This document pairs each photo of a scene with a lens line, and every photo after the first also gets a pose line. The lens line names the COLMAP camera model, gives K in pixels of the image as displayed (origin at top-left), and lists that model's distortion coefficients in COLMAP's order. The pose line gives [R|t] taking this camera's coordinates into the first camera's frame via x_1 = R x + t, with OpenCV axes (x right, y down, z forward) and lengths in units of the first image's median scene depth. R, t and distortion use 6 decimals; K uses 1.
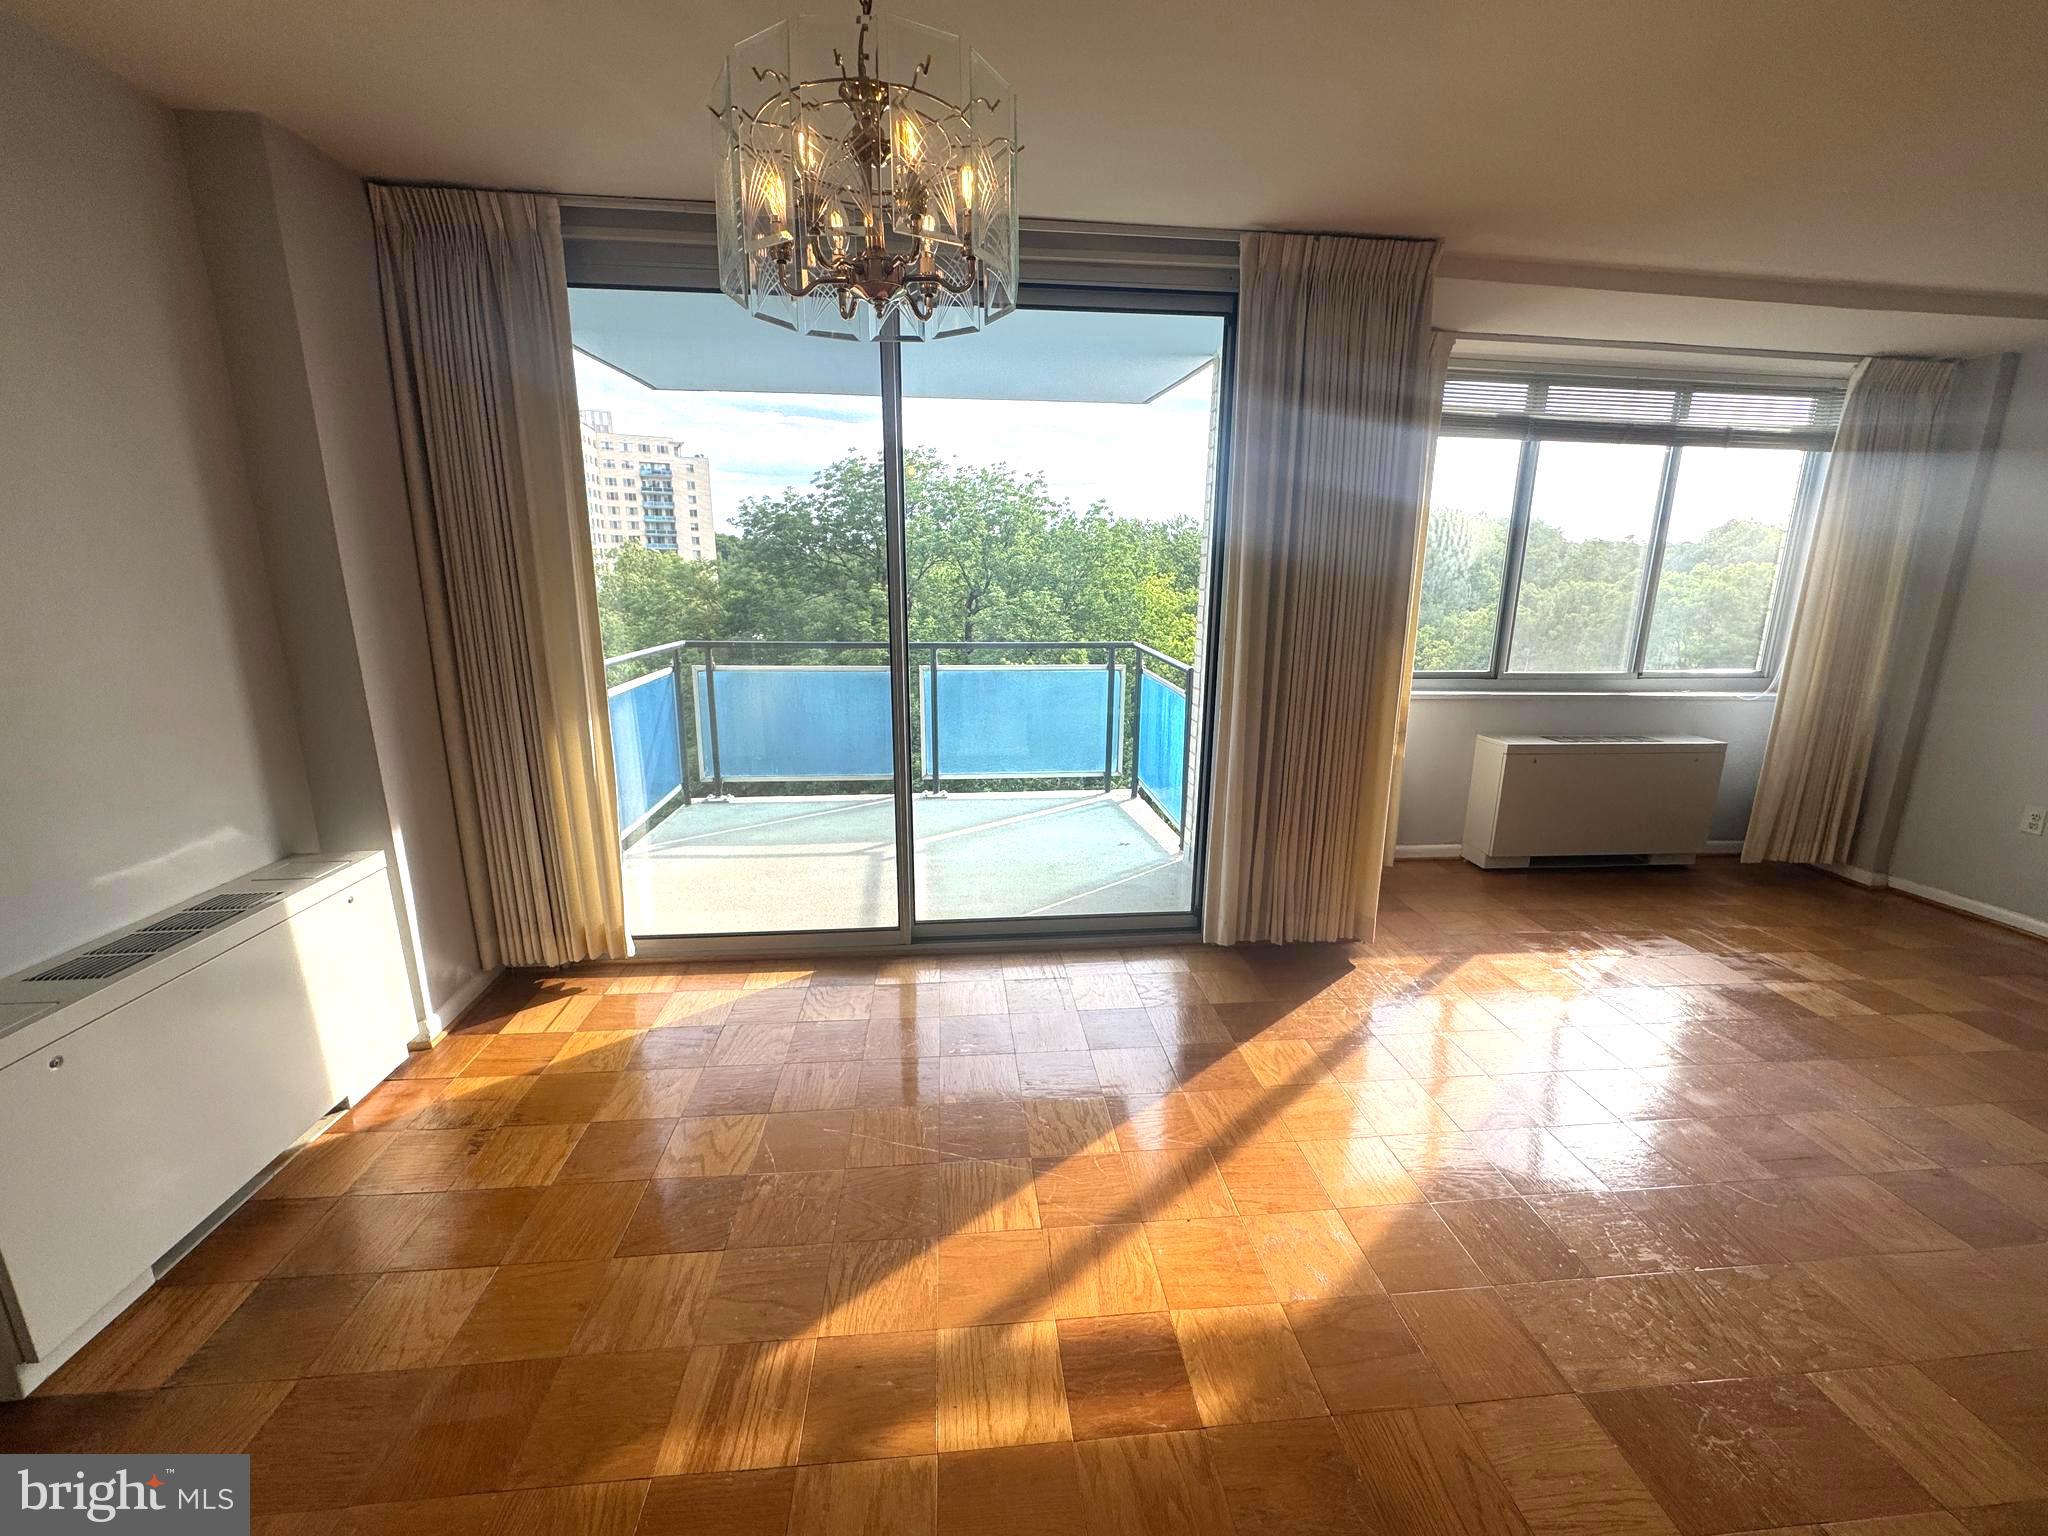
lens RADIAL K [[820.2, 0, 1024.7], [0, 820.2, 764.5], [0, 0, 1]] dist [-0.002579, 0.000089]
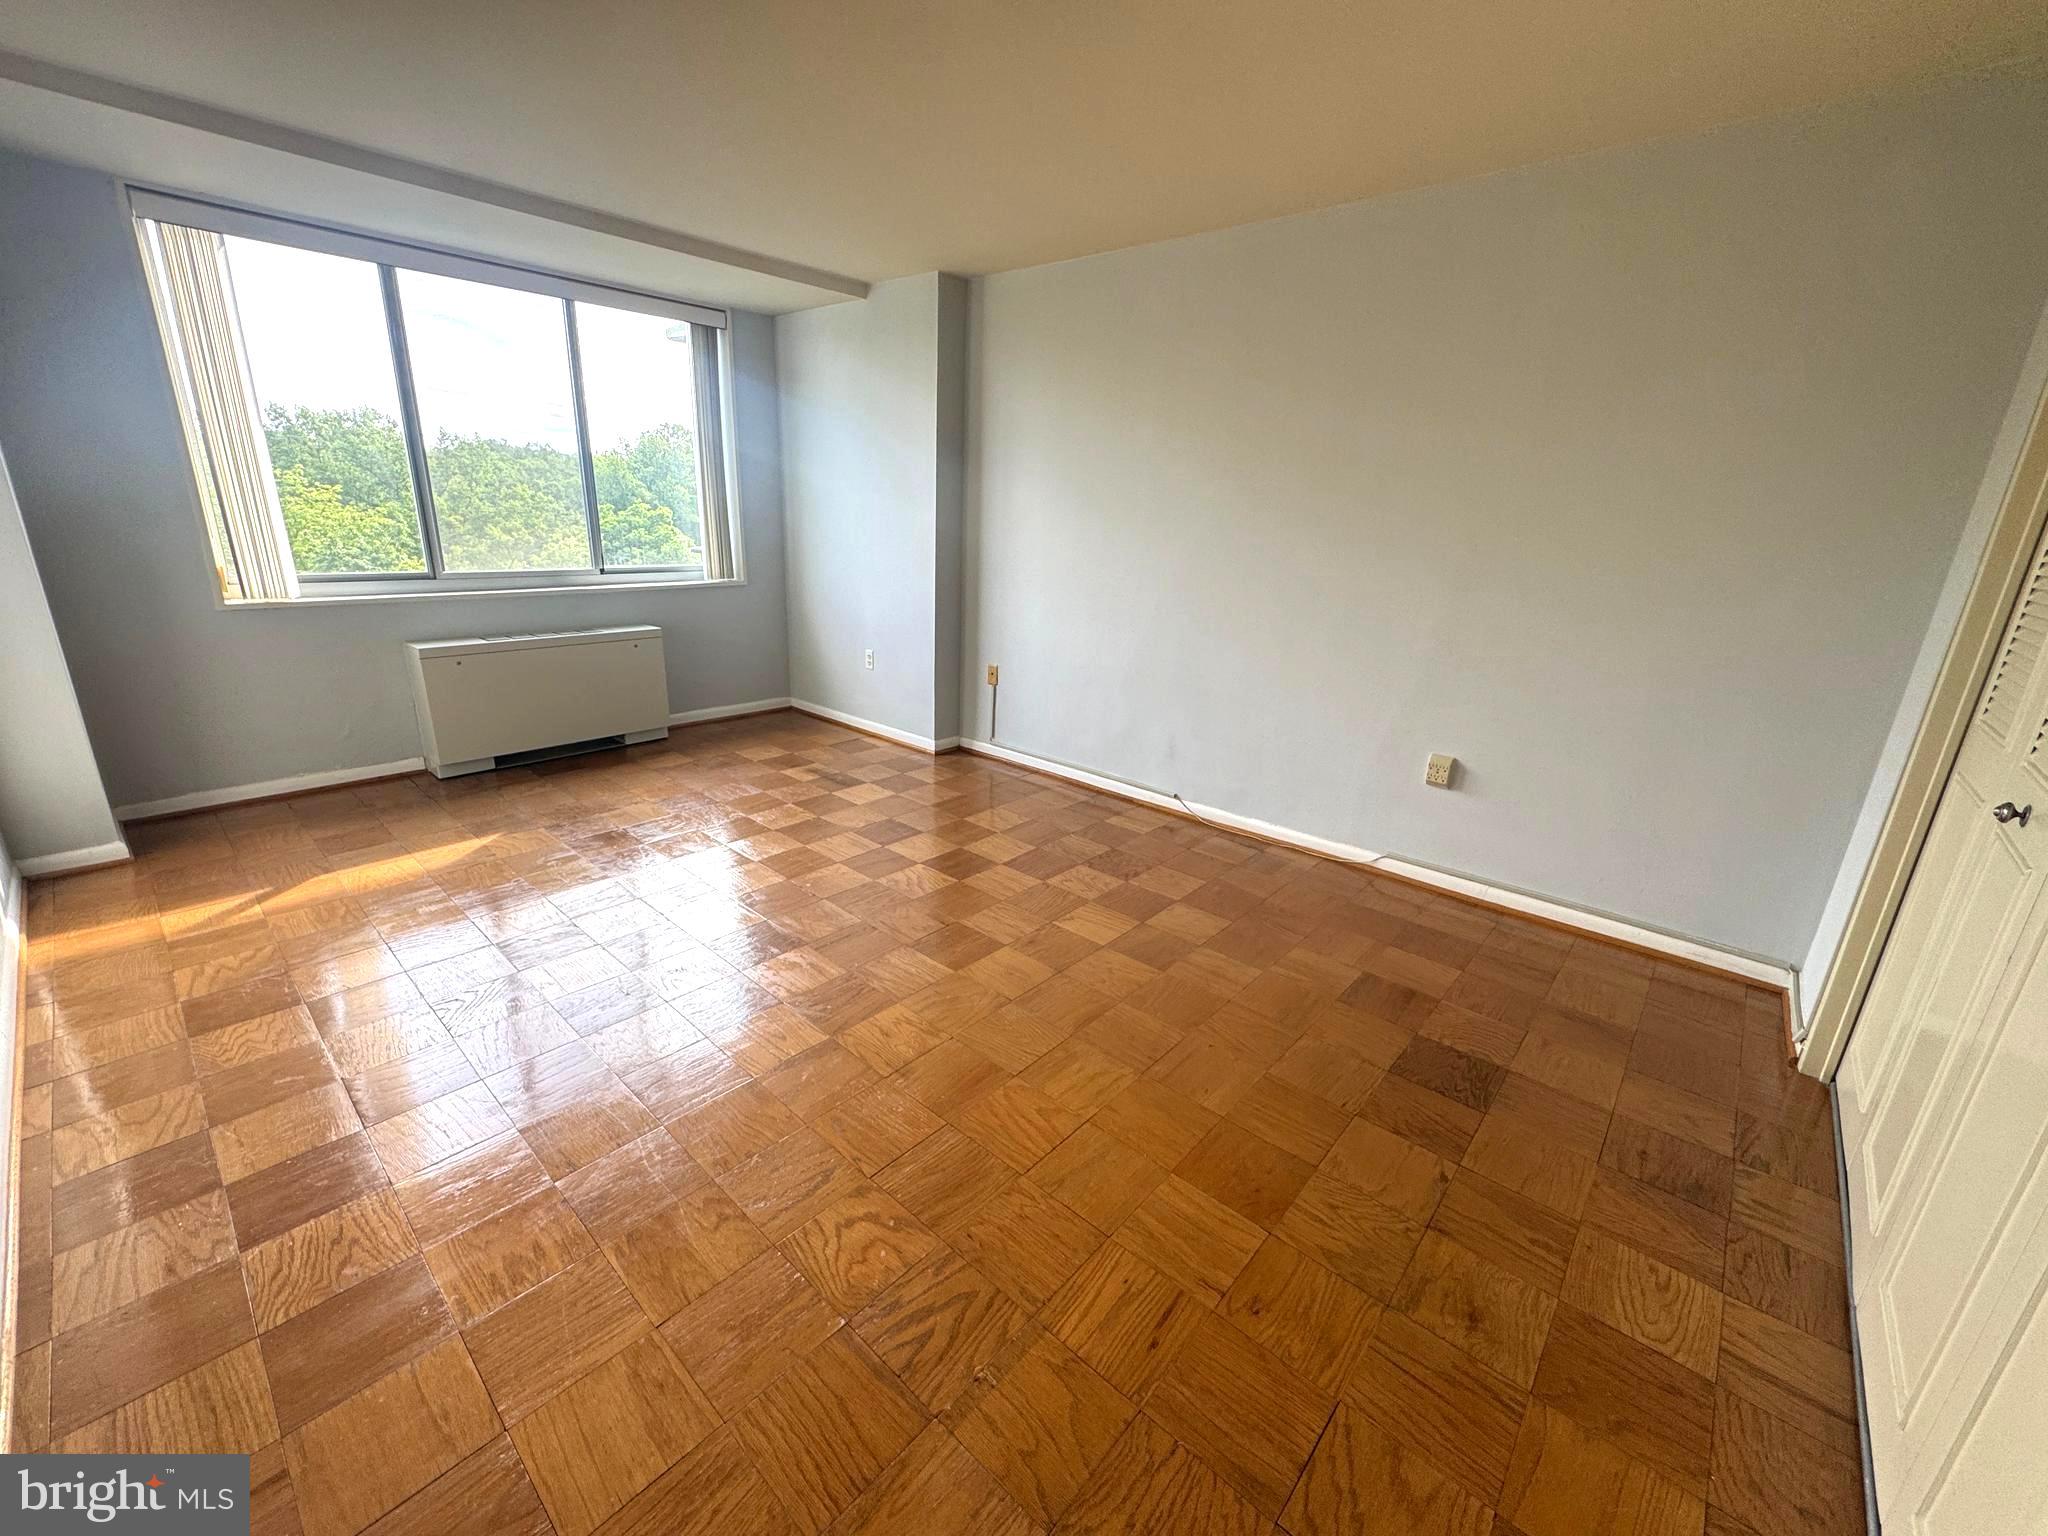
lens RADIAL K [[820.2, 0, 1024.7], [0, 820.2, 764.5], [0, 0, 1]] dist [-0.002579, 0.000089]
pose [[0.737012, -0.188273, 0.649128, 0.447047], [0.129617, 0.981964, 0.137643, 0.069002], [-0.663334, -0.017306, 0.748123, -0.188038]]
